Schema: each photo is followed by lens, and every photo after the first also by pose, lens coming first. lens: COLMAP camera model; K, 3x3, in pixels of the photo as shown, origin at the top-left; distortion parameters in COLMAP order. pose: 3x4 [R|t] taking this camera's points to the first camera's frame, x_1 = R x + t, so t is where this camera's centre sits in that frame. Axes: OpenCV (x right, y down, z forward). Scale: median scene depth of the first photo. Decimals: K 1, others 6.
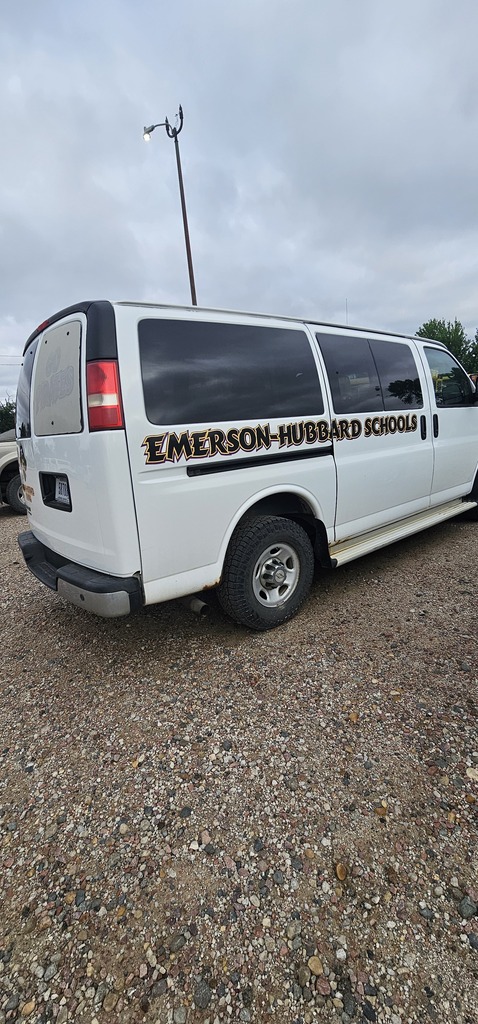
lens RADIAL K [[469.9, 0, 239.0], [0, 469.9, 512.0], [0, 0, 1]] dist [-0.000430, -0.000018]
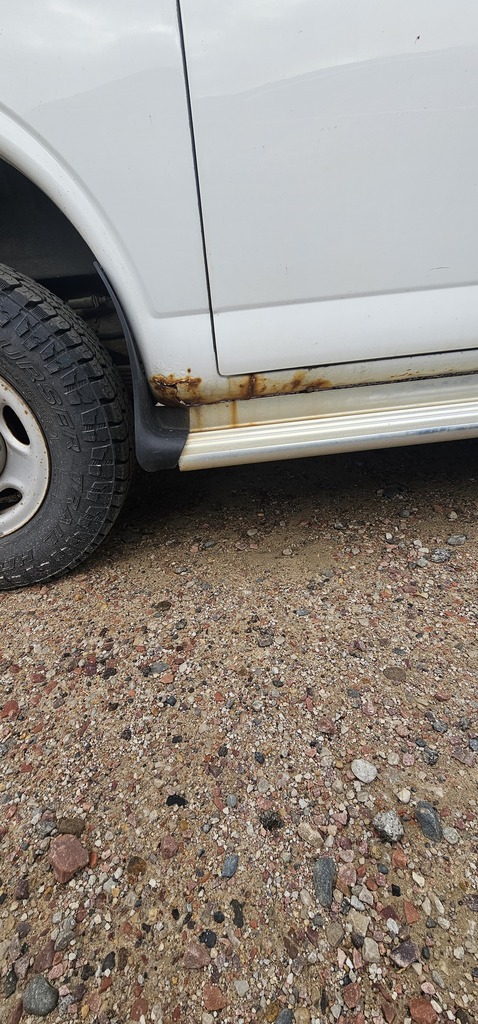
lens RADIAL K [[469.9, 0, 239.0], [0, 469.9, 512.0], [0, 0, 1]] dist [-0.000430, -0.000018]
pose [[0.791973, 0.209825, -0.573369, 0.273733], [-0.072175, 0.964683, 0.253334, 0.051275], [0.606275, -0.159251, 0.779147, 0.564677]]
